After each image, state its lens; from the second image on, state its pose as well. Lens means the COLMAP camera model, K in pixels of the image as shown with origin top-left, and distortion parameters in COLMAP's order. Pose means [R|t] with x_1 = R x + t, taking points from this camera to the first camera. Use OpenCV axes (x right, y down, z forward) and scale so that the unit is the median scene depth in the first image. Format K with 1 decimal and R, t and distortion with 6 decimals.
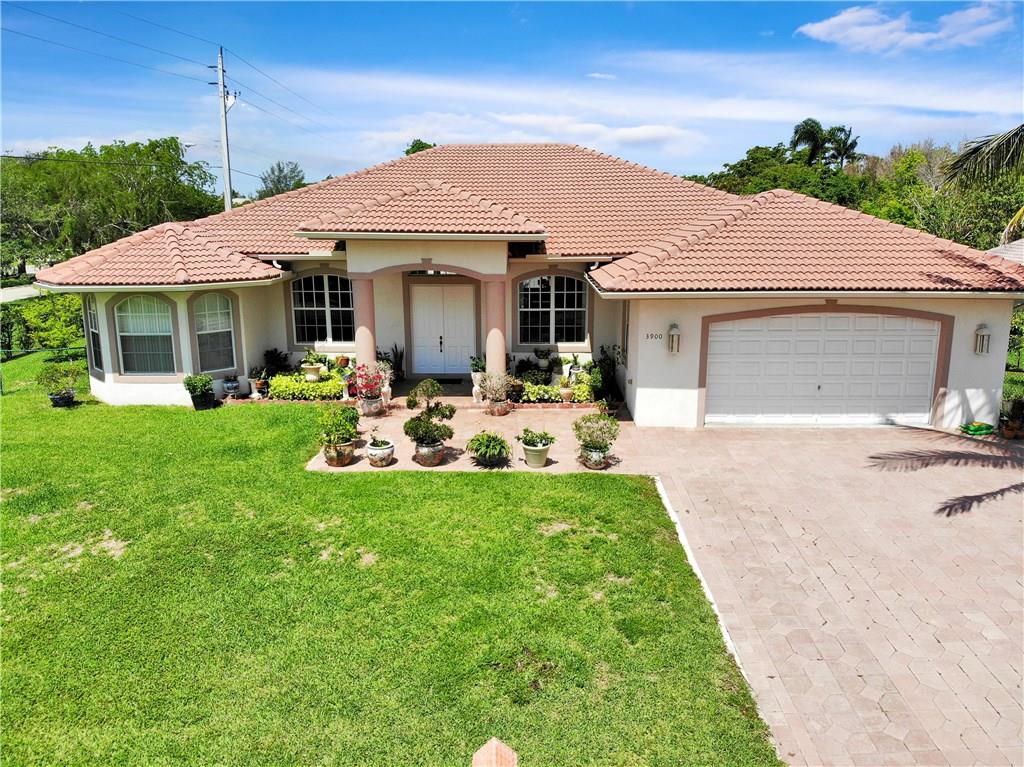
lens RADIAL K [[741.9, 0, 513.8], [0, 741.9, 381.4], [0, 0, 1]] dist [-0.002539, -0.037024]
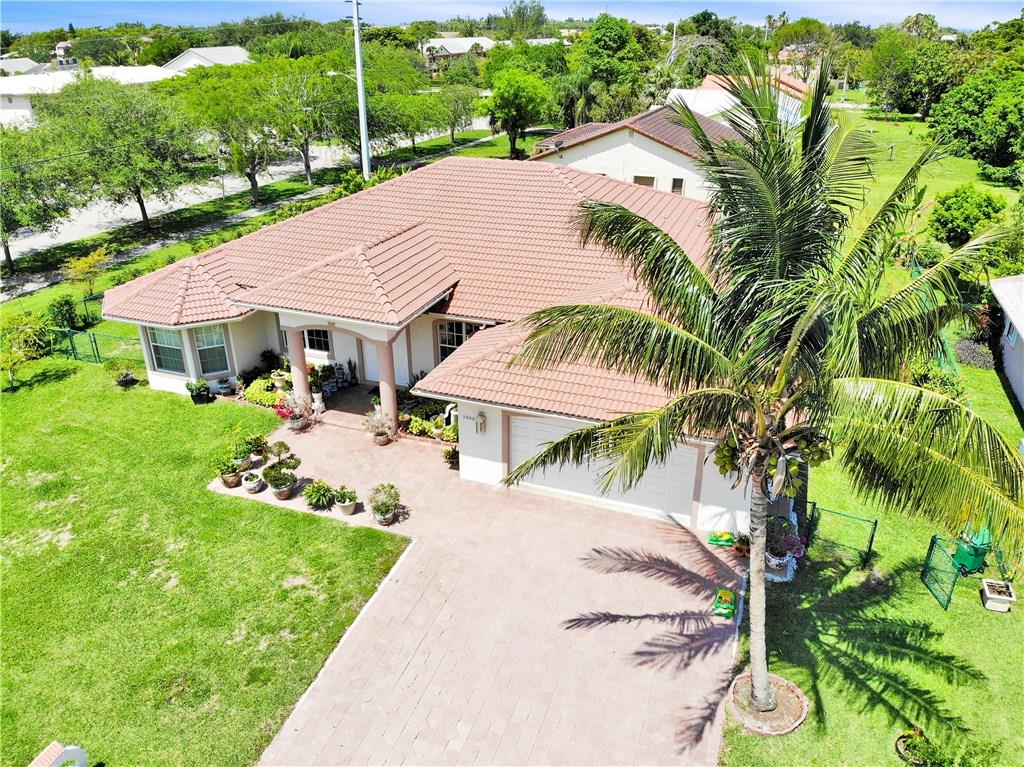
lens RADIAL K [[741.9, 0, 511.0], [0, 741.9, 381.7], [0, 0, 1]] dist [-0.002539, -0.037024]
pose [[0.946005, 0.143345, -0.290735, 0.731071], [-0.076563, 0.970341, 0.229295, -0.495522], [0.314980, -0.194654, 0.928923, -0.170277]]
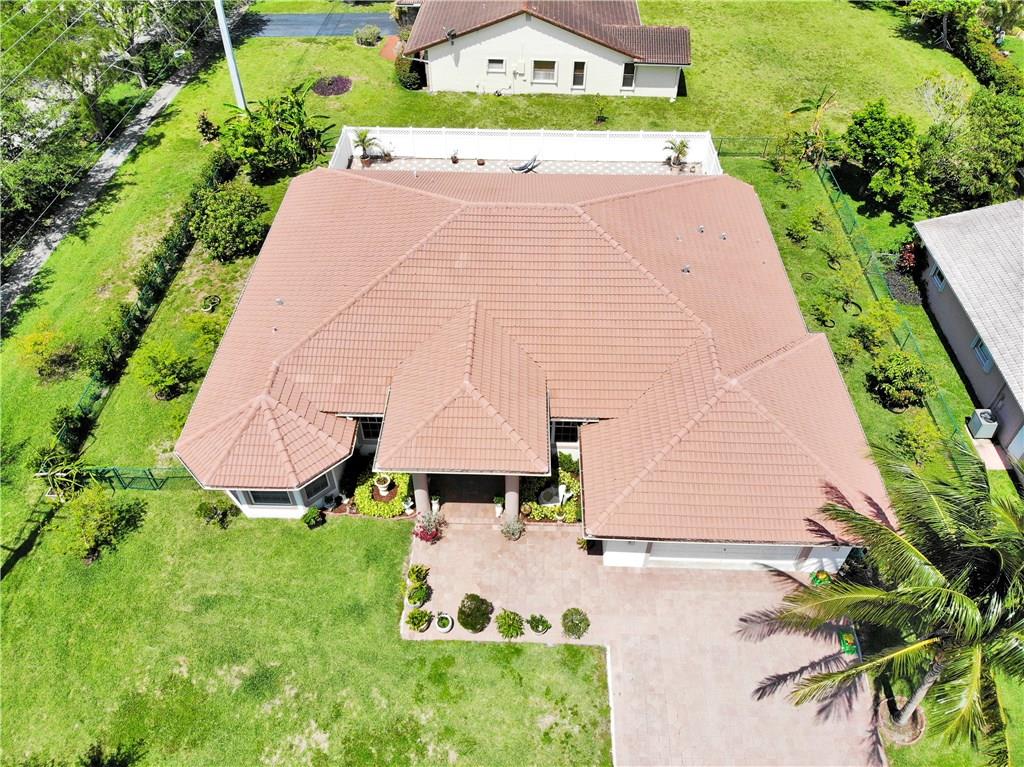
lens RADIAL K [[741.9, 0, 514.9], [0, 741.9, 381.1], [0, 0, 1]] dist [-0.002539, -0.037024]
pose [[0.999954, 0.009555, 0.000966, -0.029741], [-0.008605, 0.846725, 0.531961, -1.318615], [0.004265, -0.531945, 0.846768, -0.127230]]
